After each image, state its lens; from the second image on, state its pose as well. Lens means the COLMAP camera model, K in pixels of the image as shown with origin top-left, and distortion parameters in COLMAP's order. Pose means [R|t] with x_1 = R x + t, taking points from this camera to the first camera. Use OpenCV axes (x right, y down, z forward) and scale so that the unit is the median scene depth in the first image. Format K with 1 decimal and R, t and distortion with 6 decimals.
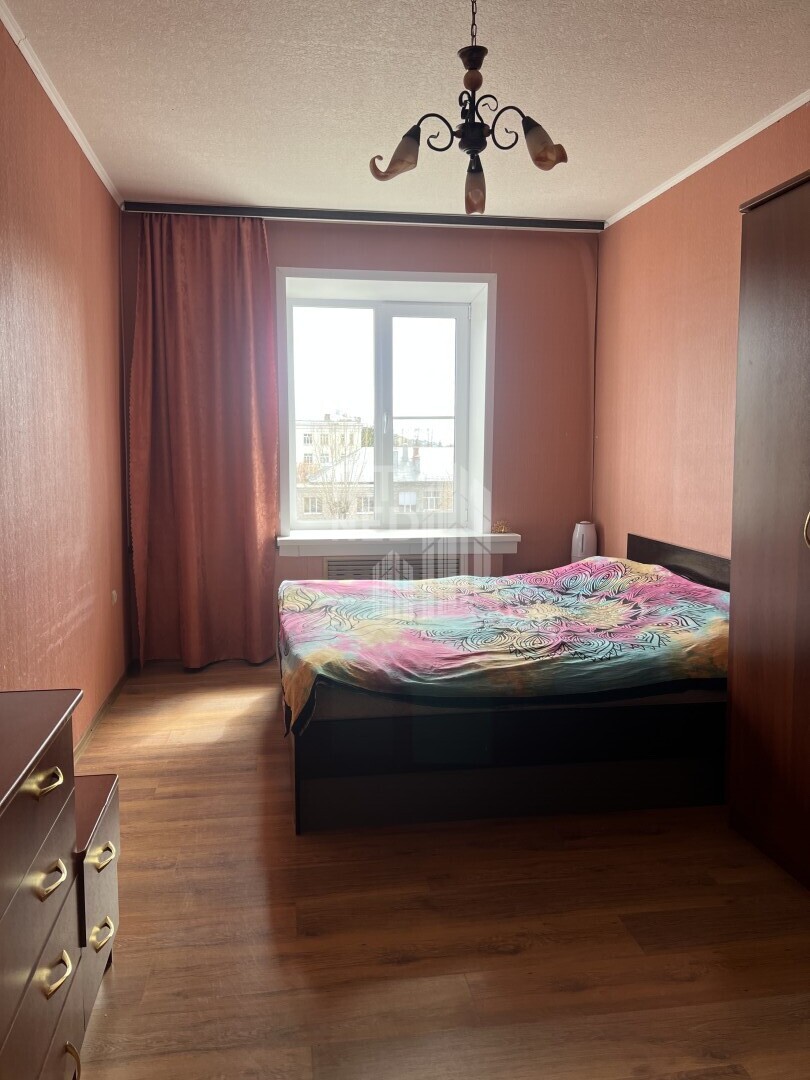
lens RADIAL K [[802.8, 0, 414.2], [0, 802.8, 544.8], [0, 0, 1]] dist [0.066292, -0.079281]
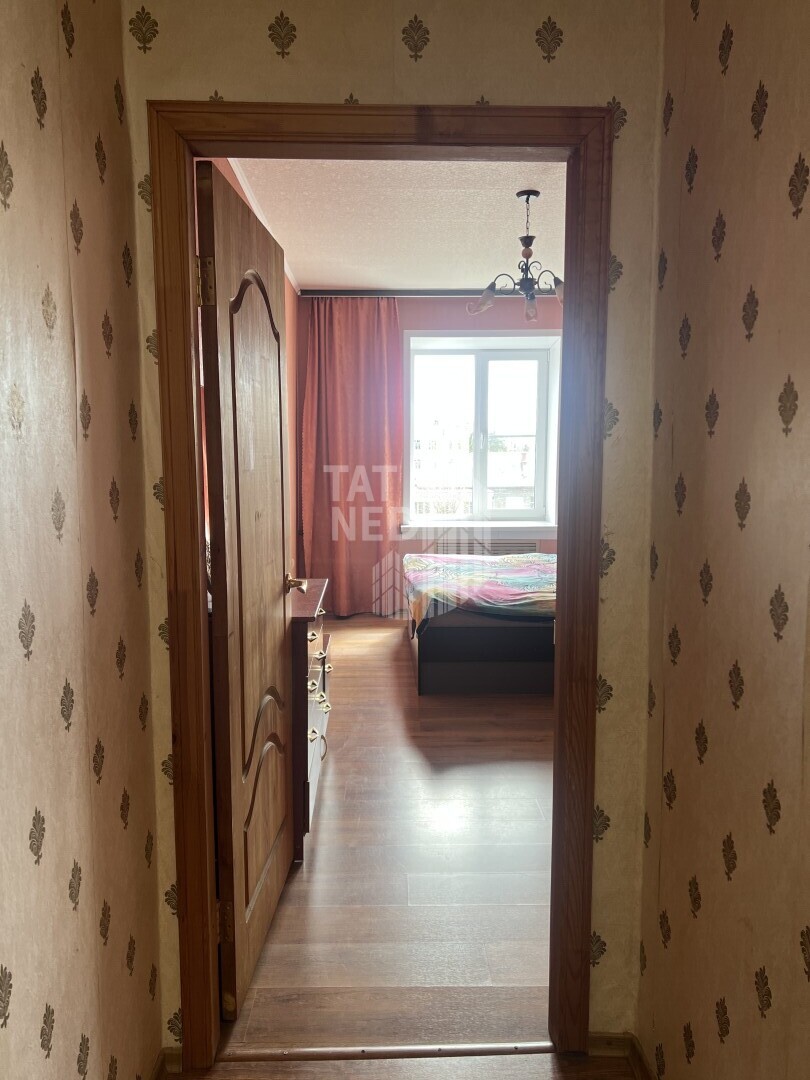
lens RADIAL K [[802.8, 0, 395.8], [0, 802.8, 545.0], [0, 0, 1]] dist [0.066292, -0.079281]
pose [[0.987925, 0.013598, -0.154335, 0.038356], [-0.014774, 0.999870, -0.006479, 0.037730], [0.154227, 0.008681, 0.987997, -0.409952]]
